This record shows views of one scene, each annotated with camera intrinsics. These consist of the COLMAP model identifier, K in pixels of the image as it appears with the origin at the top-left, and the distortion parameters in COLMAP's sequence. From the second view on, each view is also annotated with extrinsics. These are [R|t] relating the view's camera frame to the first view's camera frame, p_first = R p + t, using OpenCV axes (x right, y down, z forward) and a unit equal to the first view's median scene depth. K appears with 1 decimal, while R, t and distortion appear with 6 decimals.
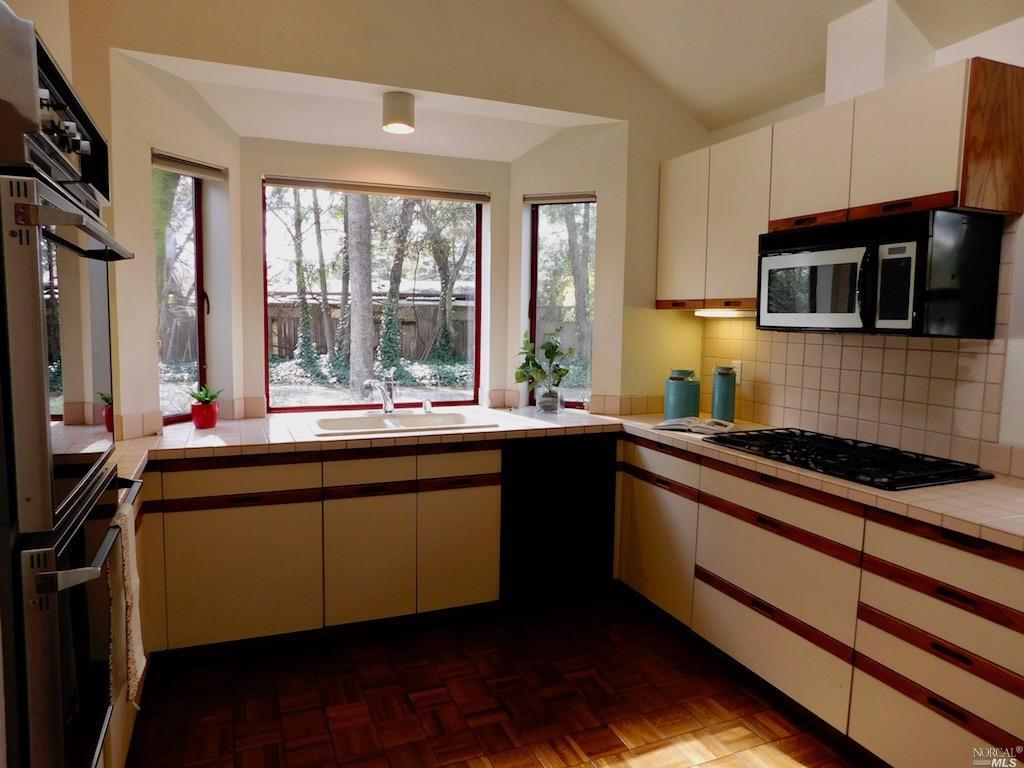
lens RADIAL K [[672.6, 0, 510.9], [0, 672.6, 385.8], [0, 0, 1]] dist [-0.079594, 0.062753]
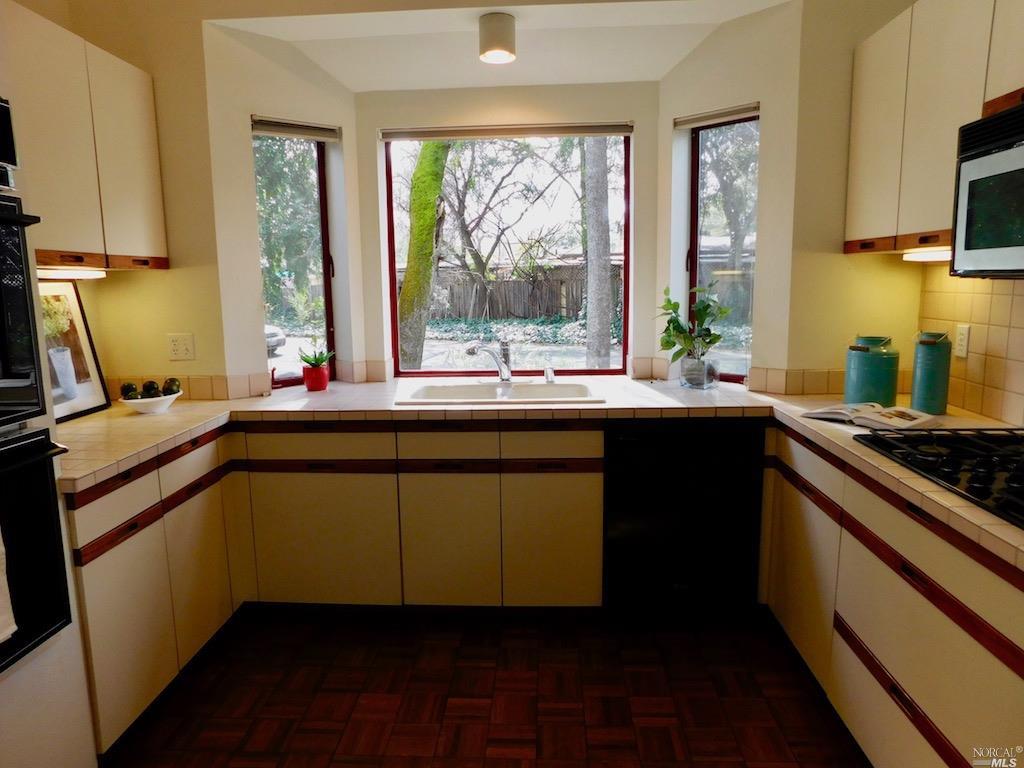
lens RADIAL K [[672.6, 0, 510.9], [0, 672.6, 385.8], [0, 0, 1]] dist [-0.079594, 0.062753]
pose [[0.900138, 0.039331, -0.433826, 0.220246], [-0.014076, 0.998022, 0.061275, -0.008936], [0.435377, -0.049050, 0.898911, 0.188941]]
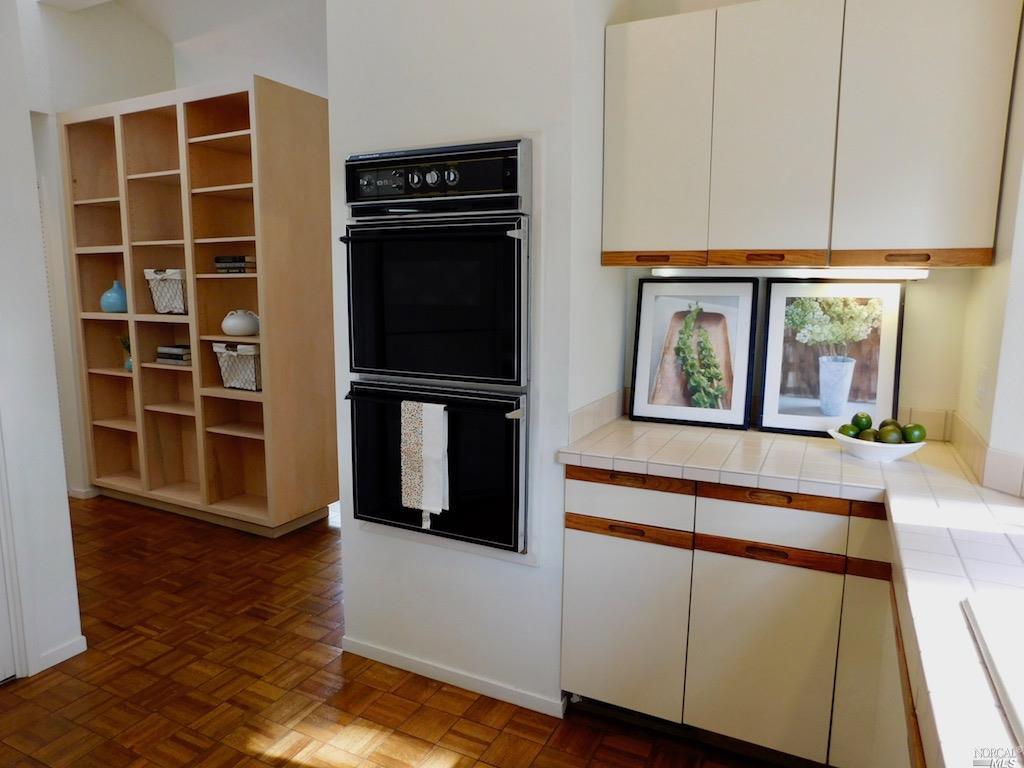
lens RADIAL K [[672.6, 0, 510.9], [0, 672.6, 385.8], [0, 0, 1]] dist [-0.079594, 0.062753]
pose [[-0.760493, 0.076626, -0.644809, 0.124390], [-0.079658, 0.974504, 0.209754, -0.076116], [0.644442, 0.210881, -0.735000, 0.843006]]
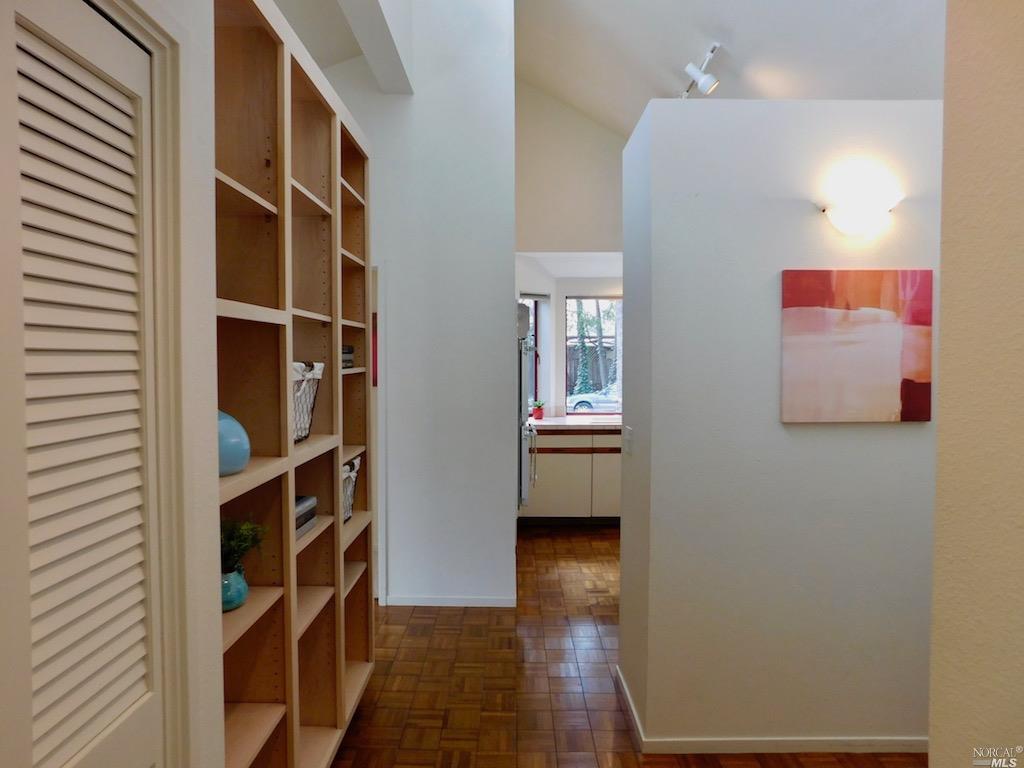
lens RADIAL K [[672.6, 0, 510.9], [0, 672.6, 385.8], [0, 0, 1]] dist [-0.079594, 0.062753]
pose [[0.919130, 0.001932, -0.393950, 0.259725], [-0.024038, 0.998400, -0.051187, 0.060523], [0.393220, 0.056517, 0.917706, -0.870277]]
